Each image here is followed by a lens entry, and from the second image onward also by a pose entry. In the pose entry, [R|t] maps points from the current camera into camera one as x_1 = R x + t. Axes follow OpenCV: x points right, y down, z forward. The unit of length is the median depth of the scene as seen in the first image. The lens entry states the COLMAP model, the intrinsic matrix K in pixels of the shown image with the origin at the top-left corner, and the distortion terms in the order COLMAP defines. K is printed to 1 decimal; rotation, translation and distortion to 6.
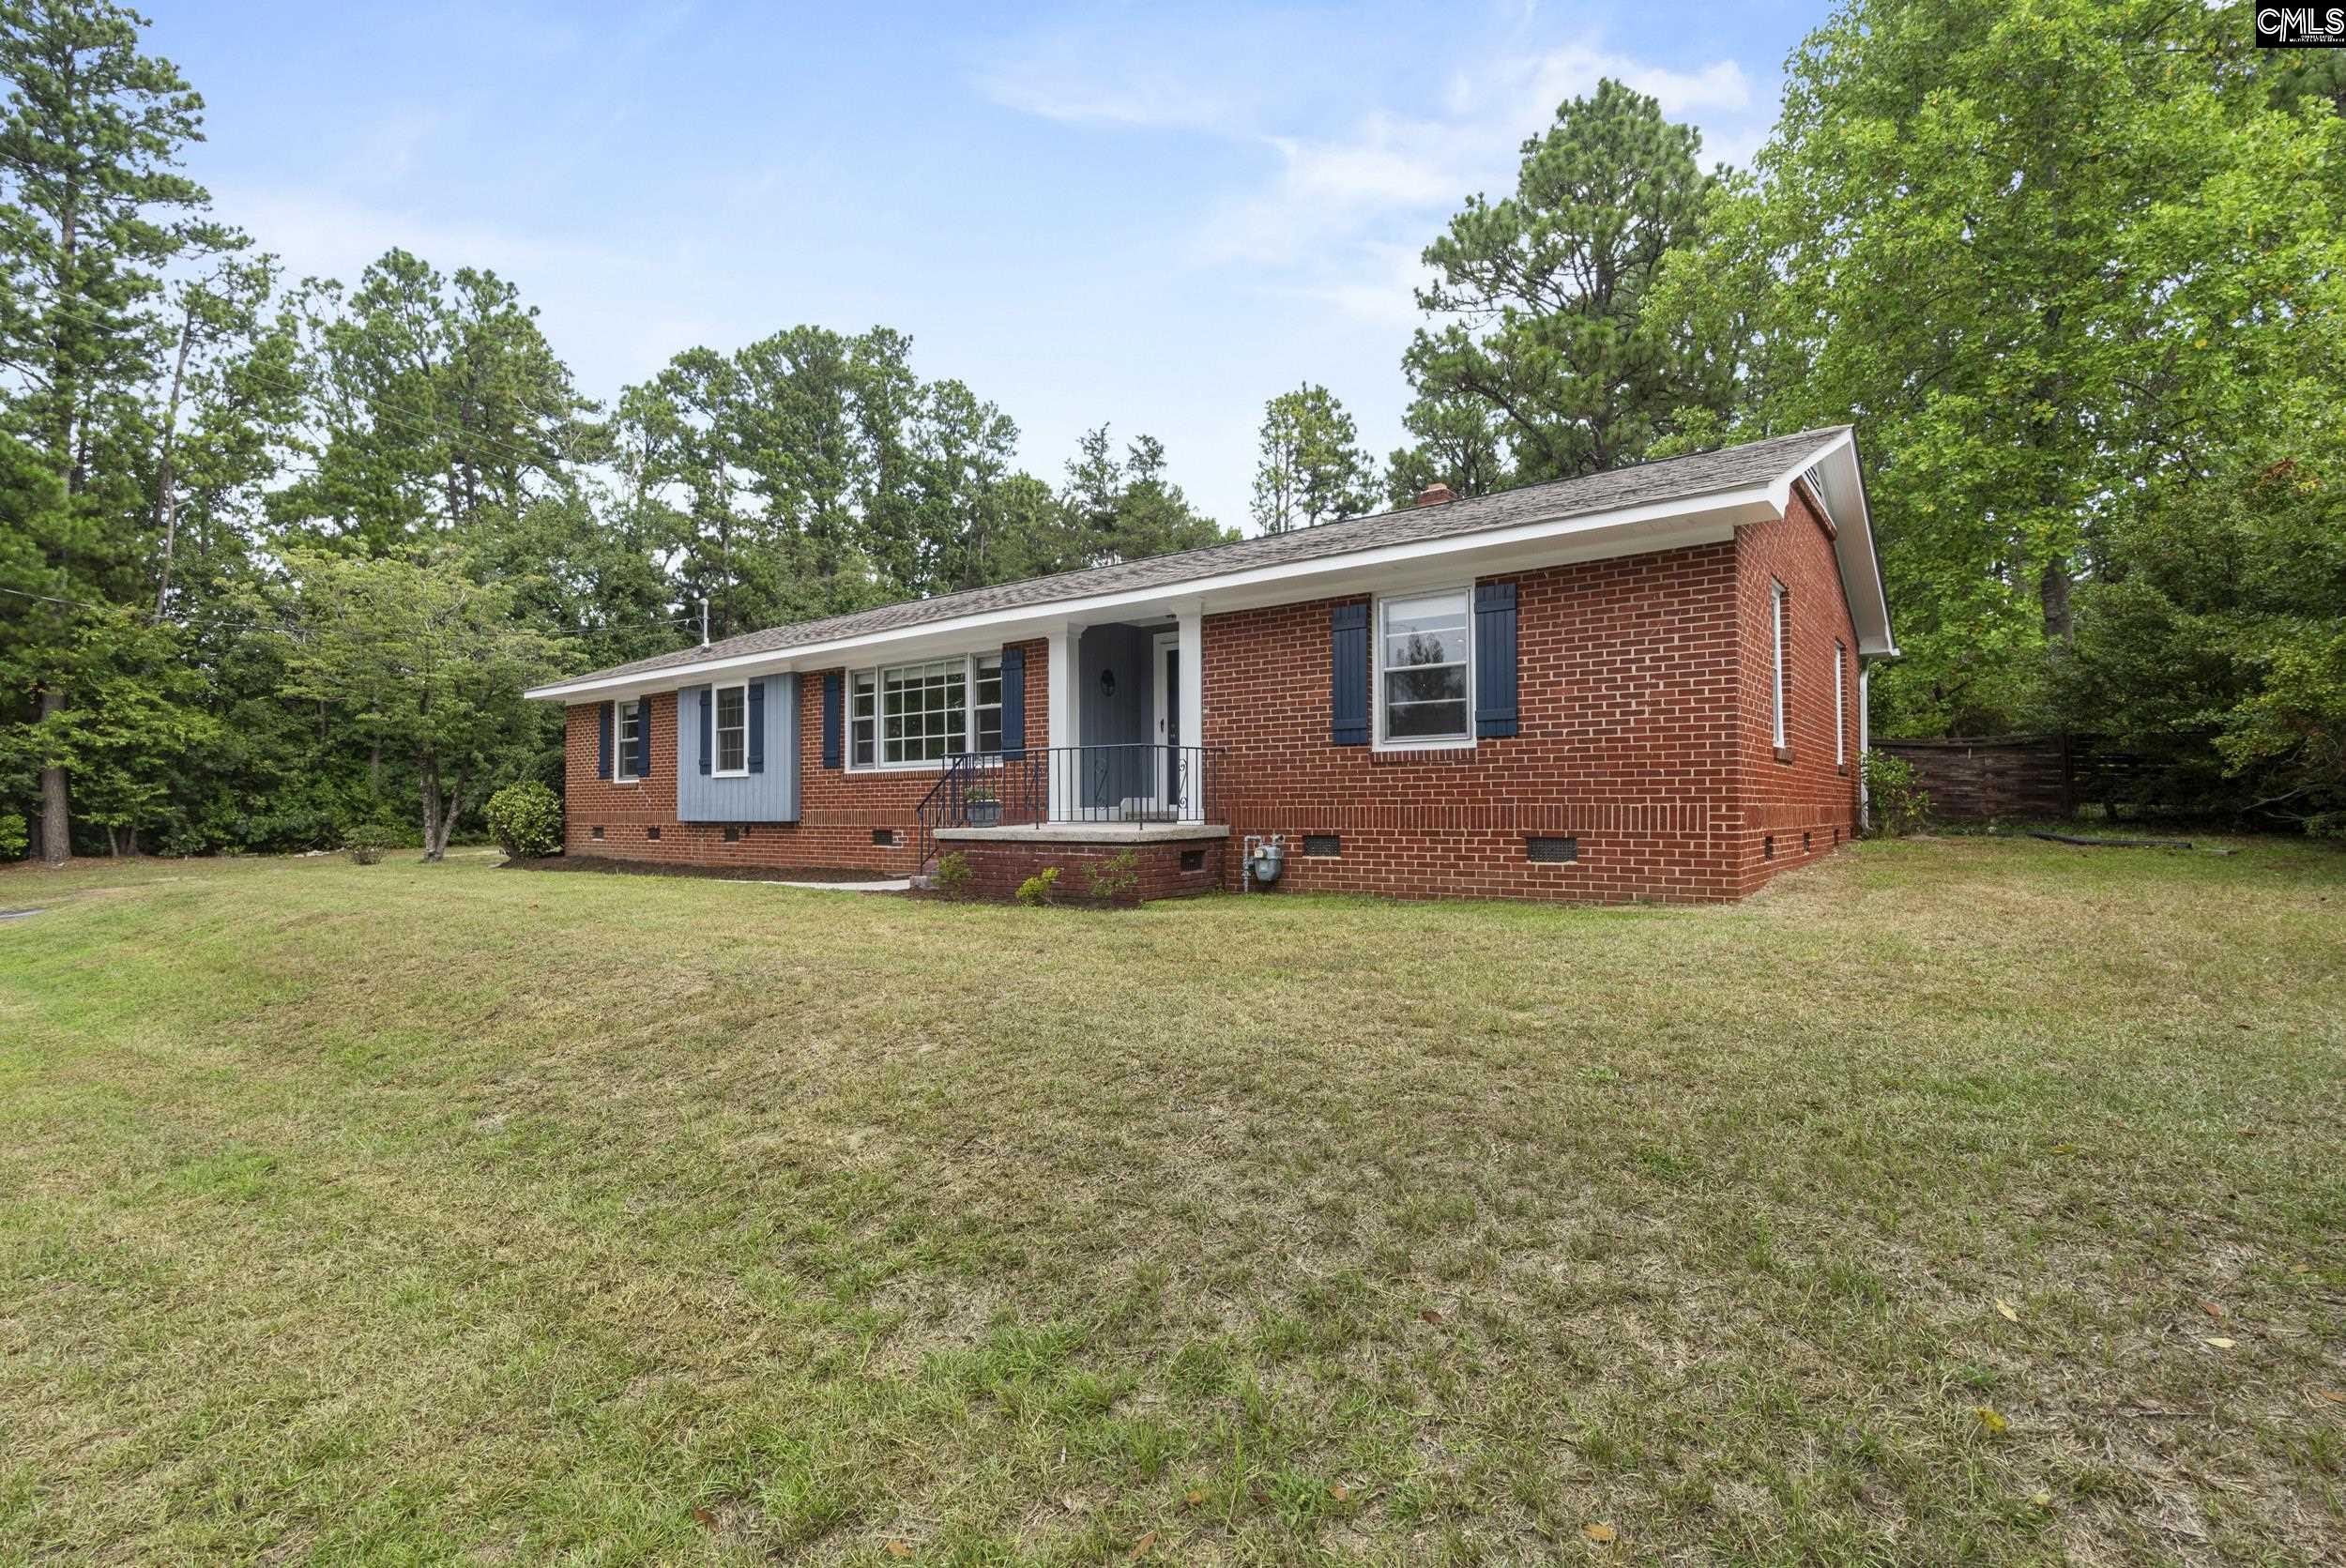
lens RADIAL K [[1082.3, 0, 1175.9], [0, 1082.3, 798.8], [0, 0, 1]] dist [-0.001951, -0.000092]
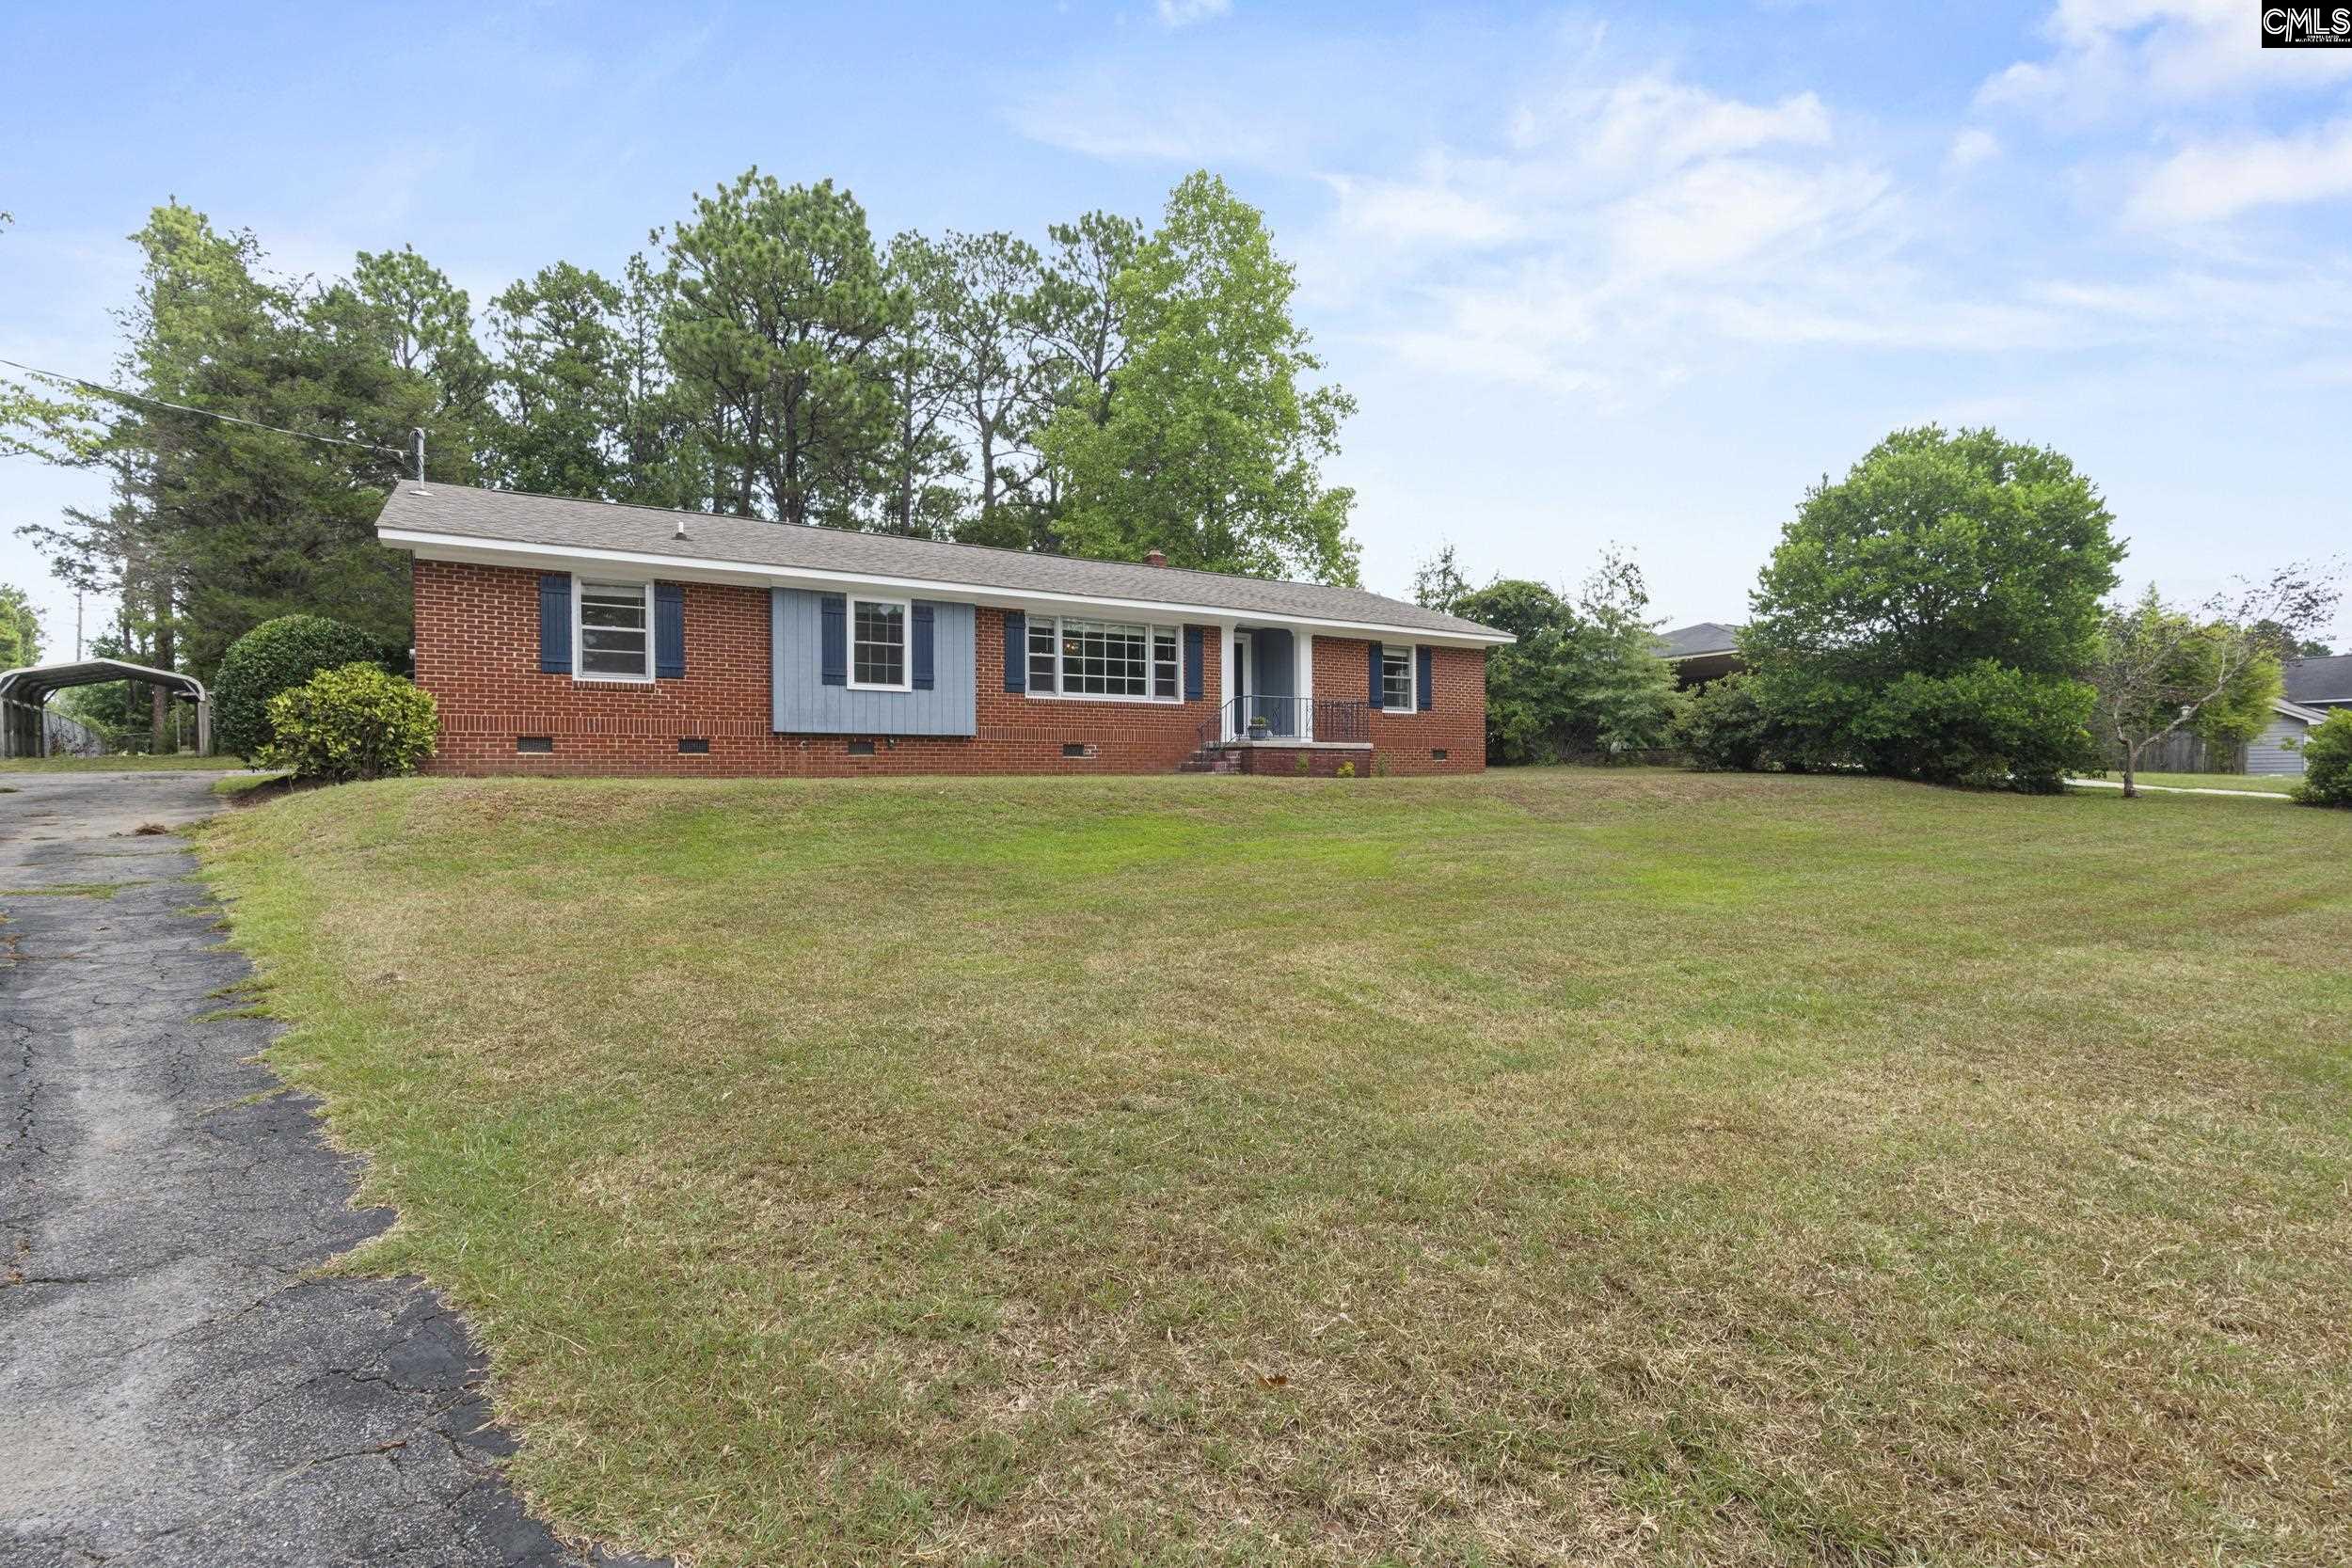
lens RADIAL K [[1085.0, 0, 1175.2], [0, 1085.0, 778.0], [0, 0, 1]] dist [-0.001951, -0.000092]
pose [[0.345519, -0.002681, 0.938408, -1.409264], [-0.015990, 0.999834, 0.008744, 0.054041], [-0.938276, -0.018026, 0.345419, 0.422089]]
